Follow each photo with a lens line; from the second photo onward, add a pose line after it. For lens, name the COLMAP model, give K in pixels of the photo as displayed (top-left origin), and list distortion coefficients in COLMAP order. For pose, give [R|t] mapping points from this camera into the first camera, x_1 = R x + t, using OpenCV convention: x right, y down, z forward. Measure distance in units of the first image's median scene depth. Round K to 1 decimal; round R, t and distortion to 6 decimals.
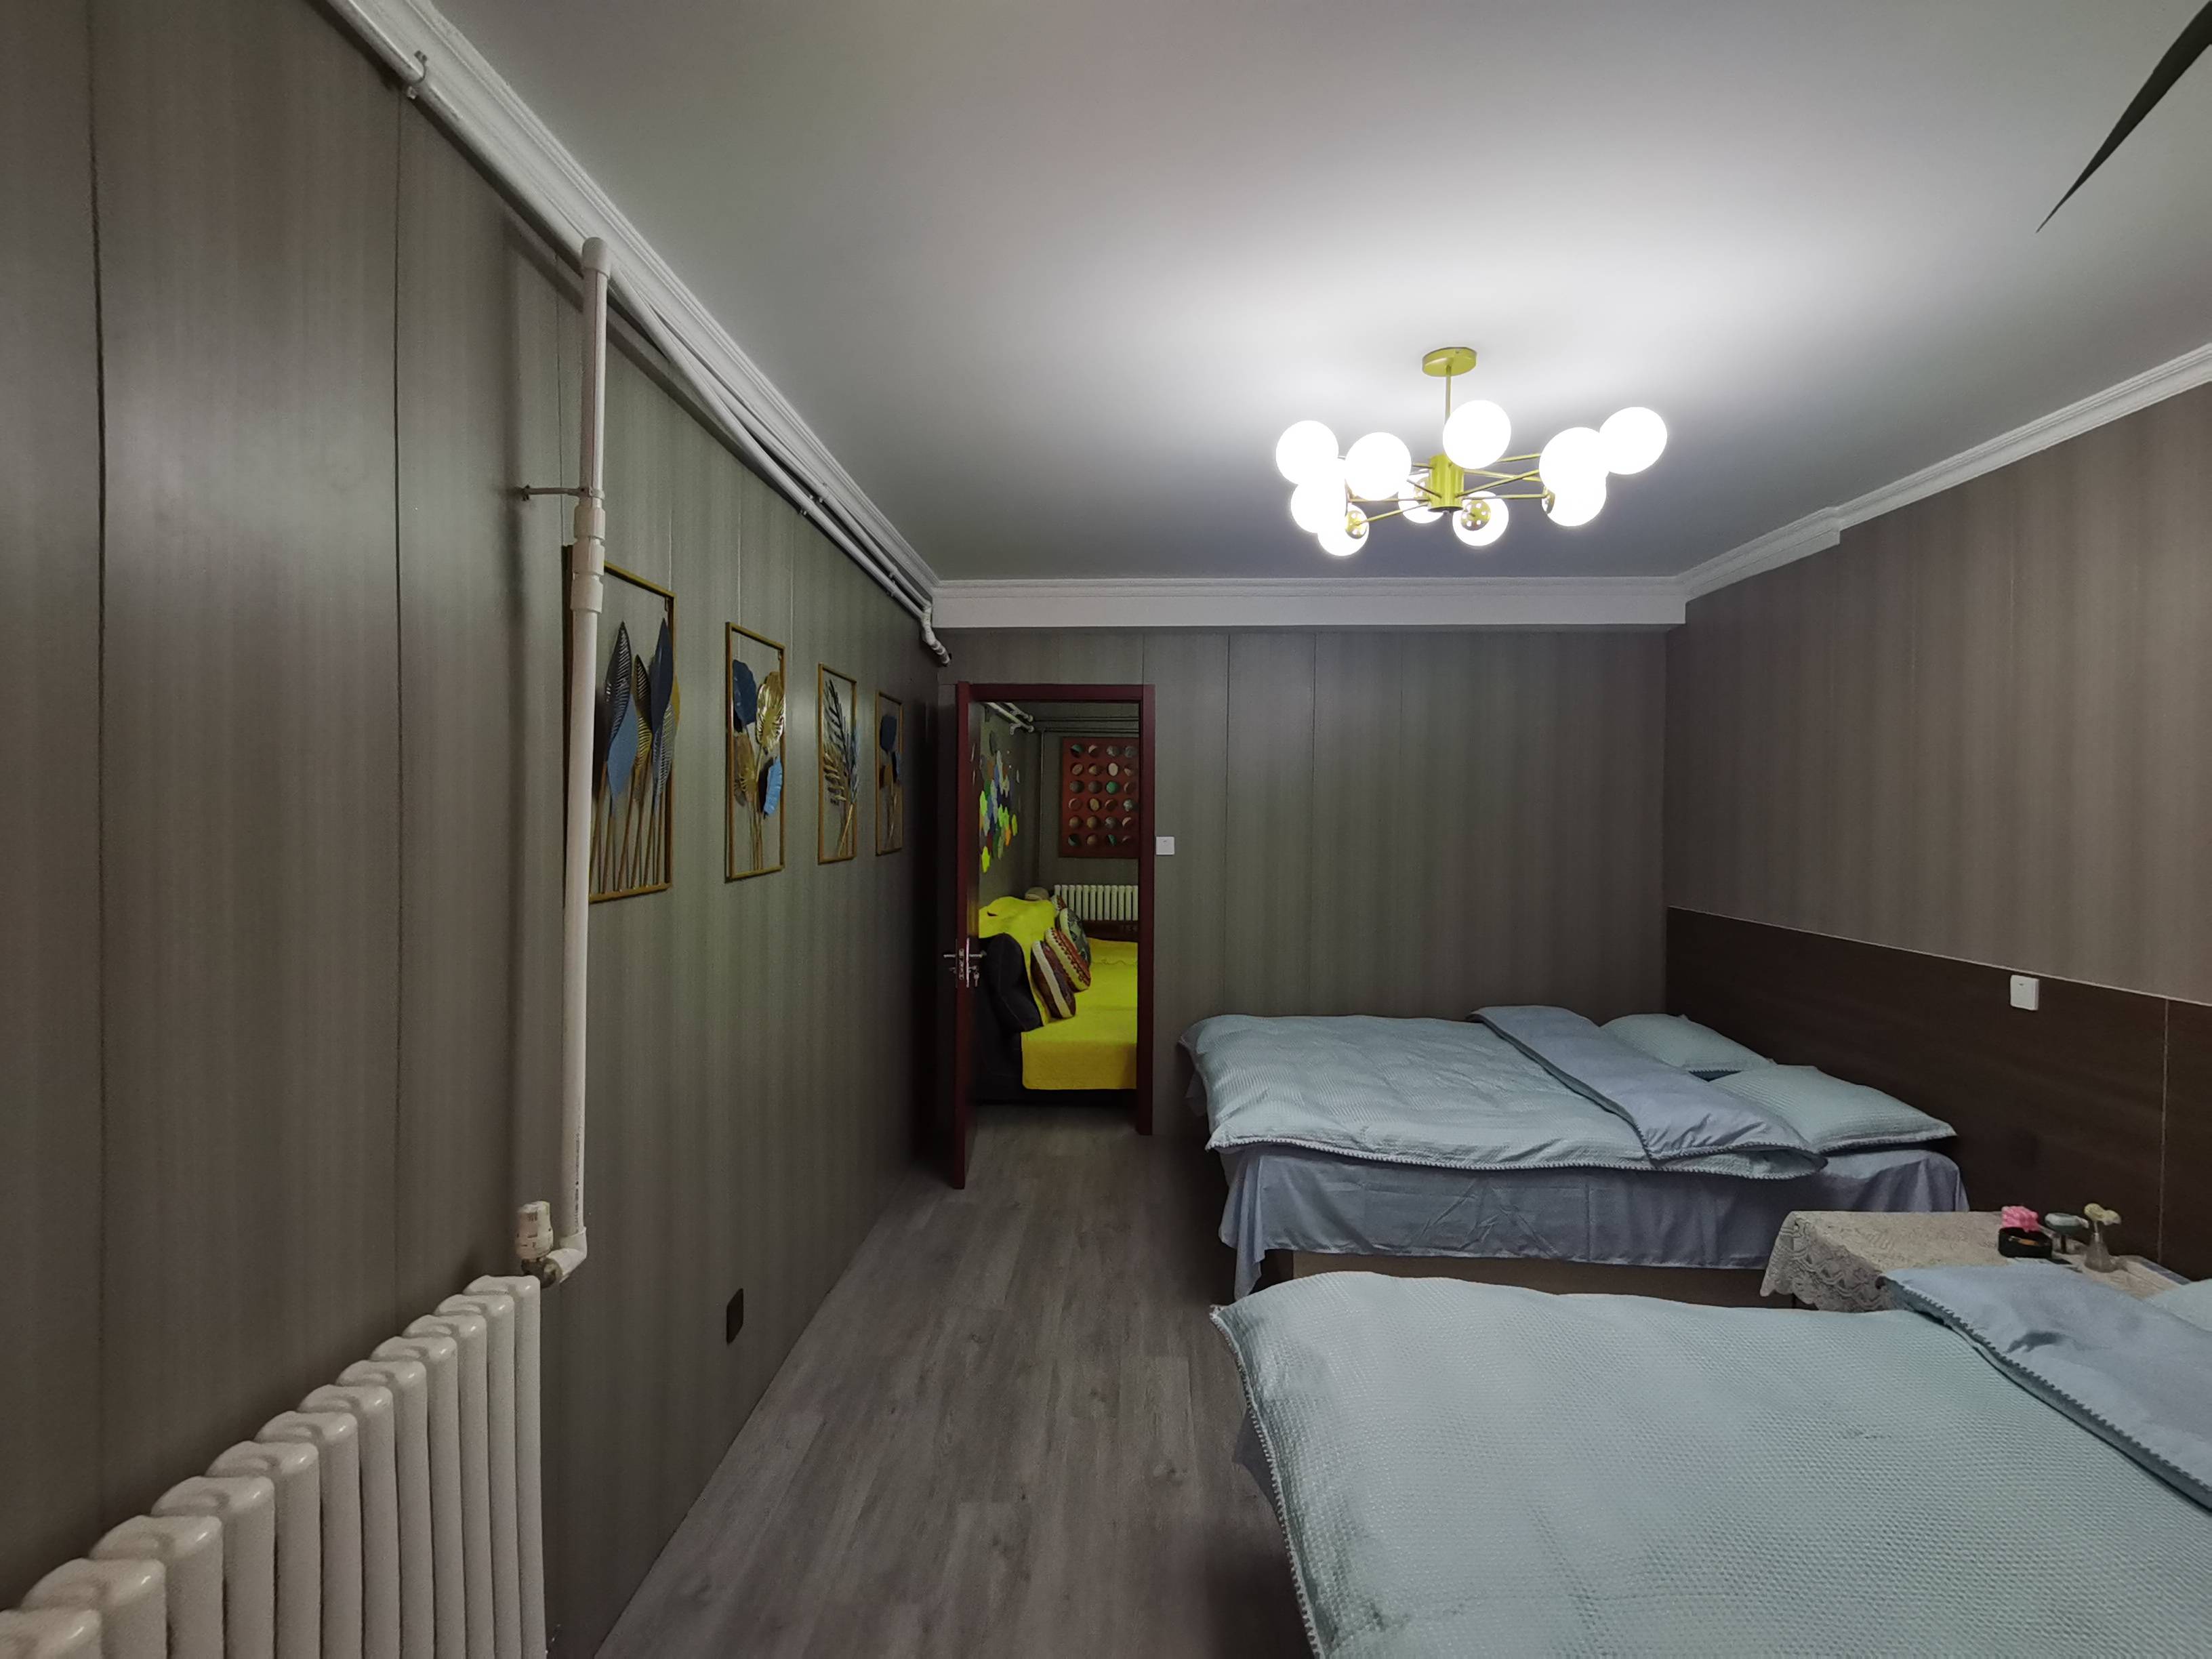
lens RADIAL K [[1068.9, 0, 1107.0], [0, 1068.9, 835.4], [0, 0, 1]] dist [0.000432, -0.011772]
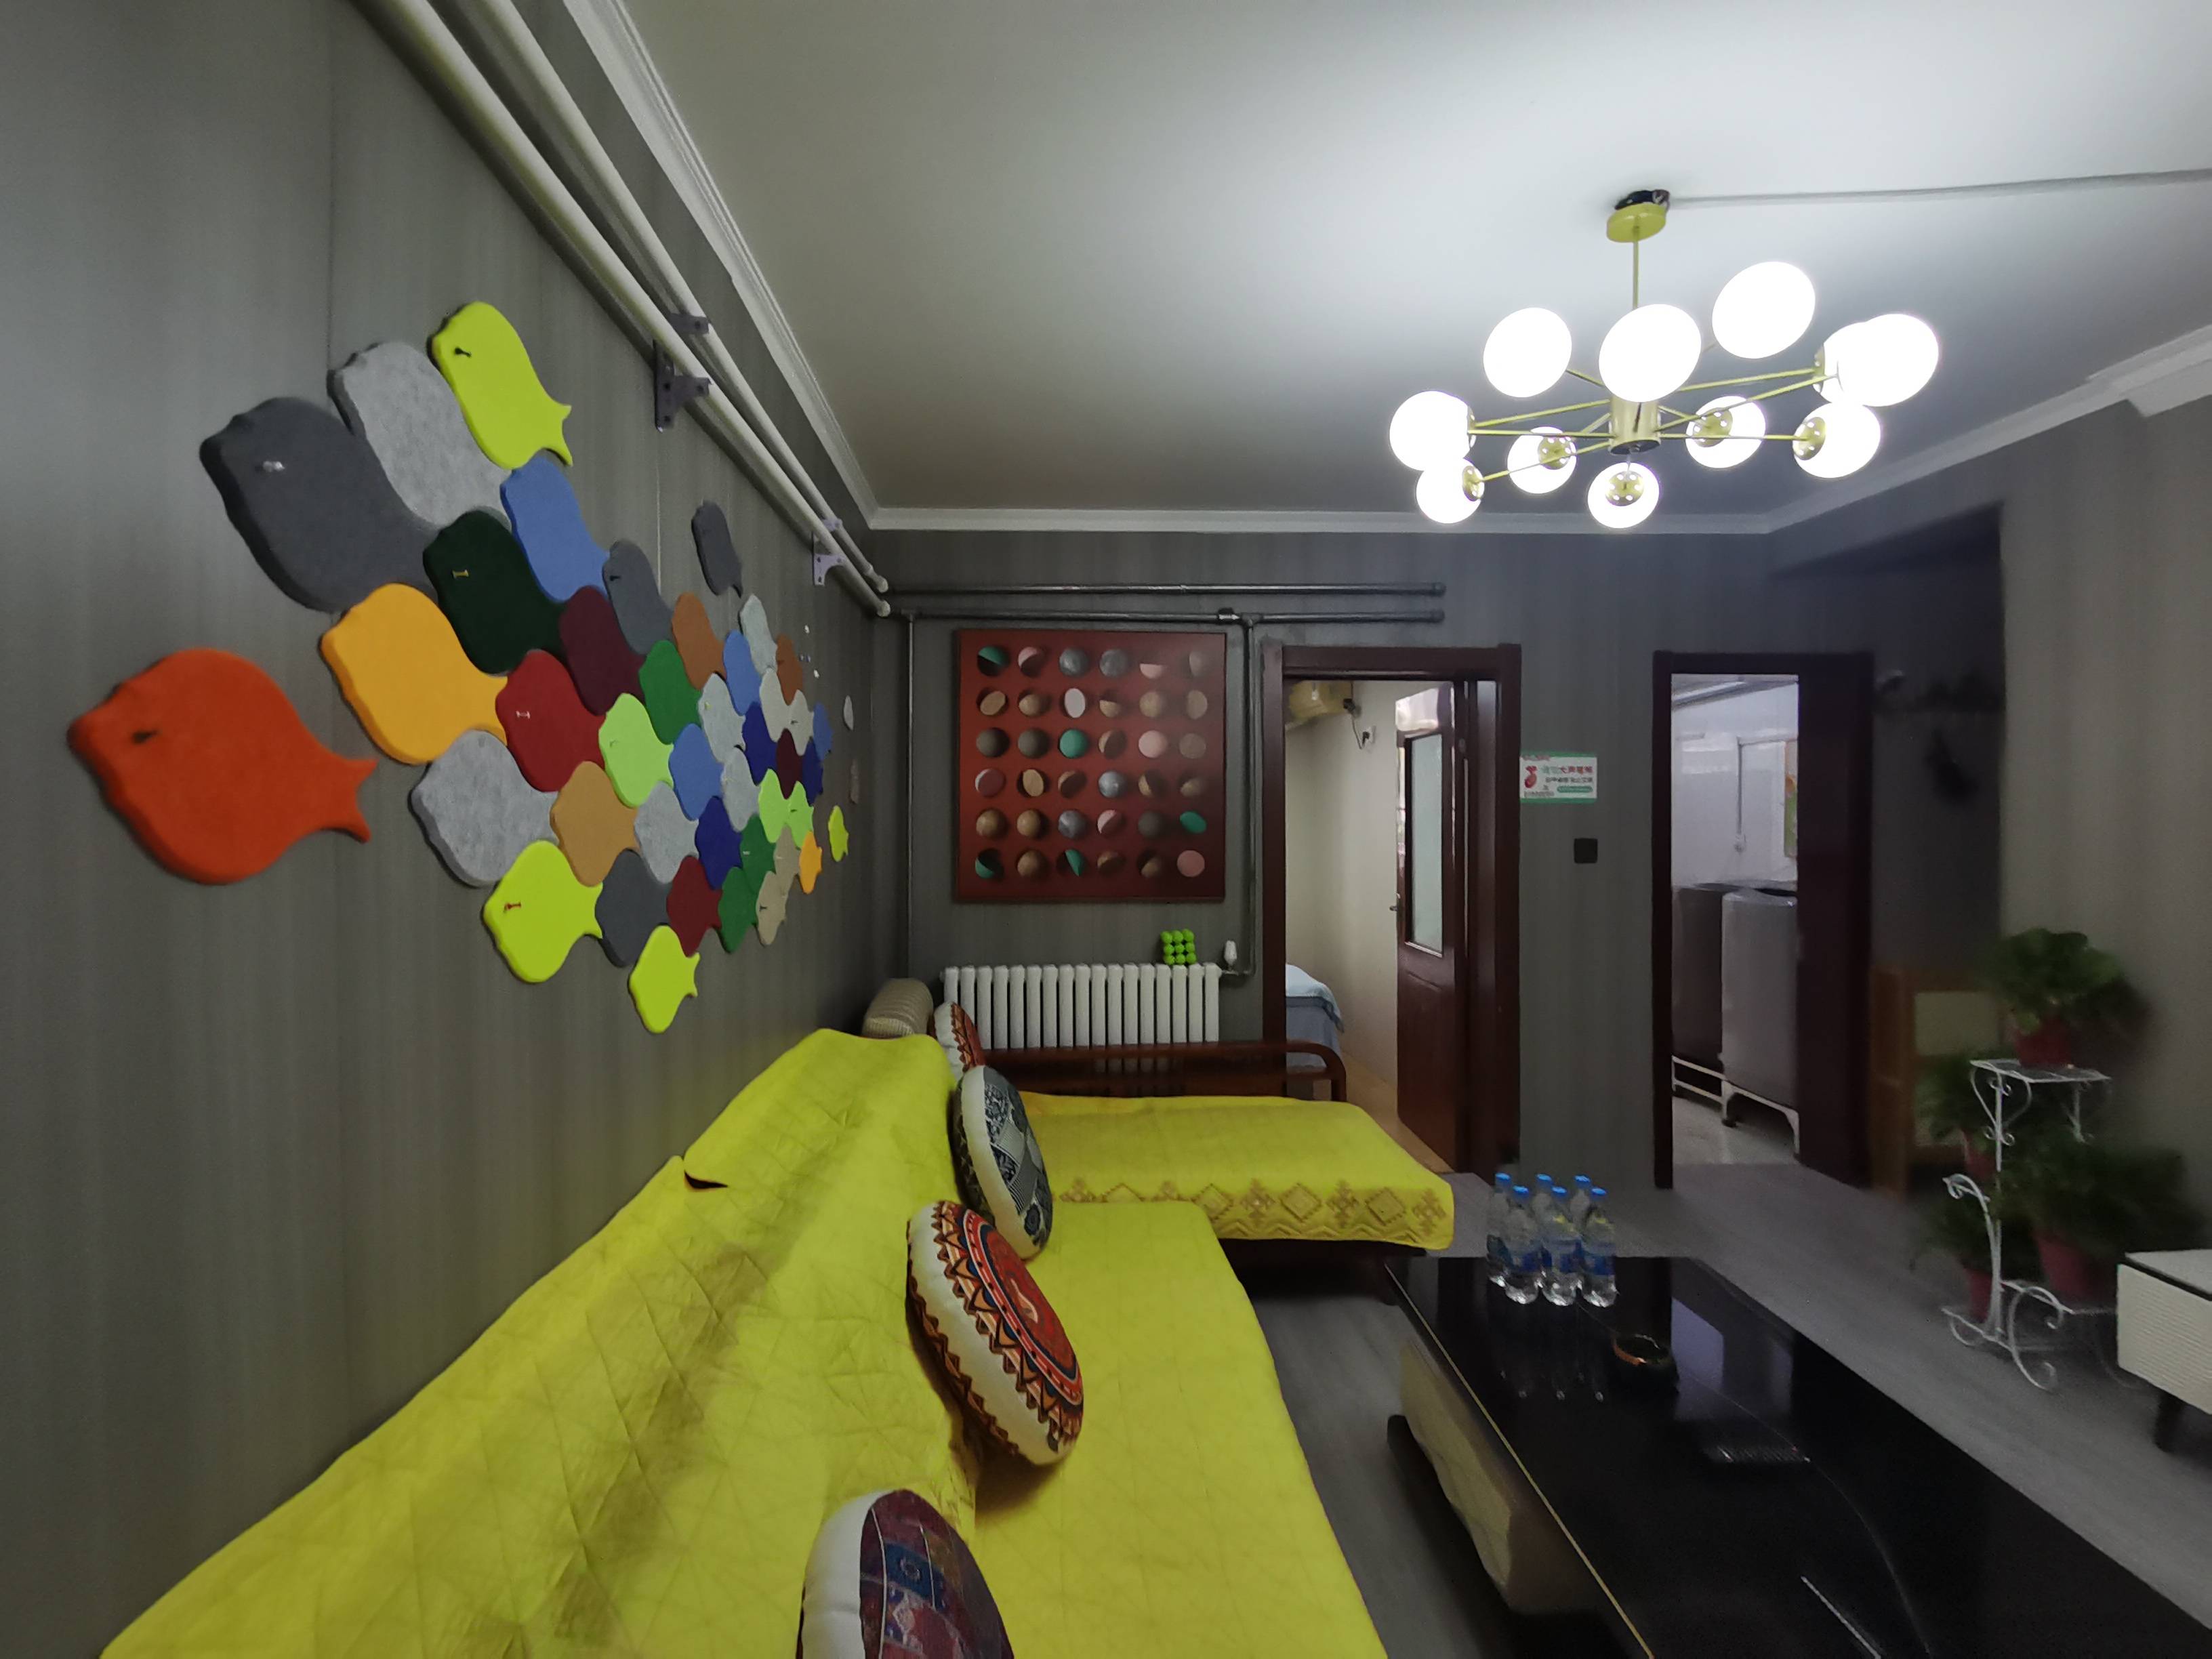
lens RADIAL K [[1068.9, 0, 1111.9], [0, 1068.9, 834.7], [0, 0, 1]] dist [0.000432, -0.011772]
pose [[0.994111, -0.016218, 0.107142, -0.027161], [0.016253, 0.999868, 0.000545, -0.007279], [-0.107136, 0.001200, 0.994244, 0.559490]]
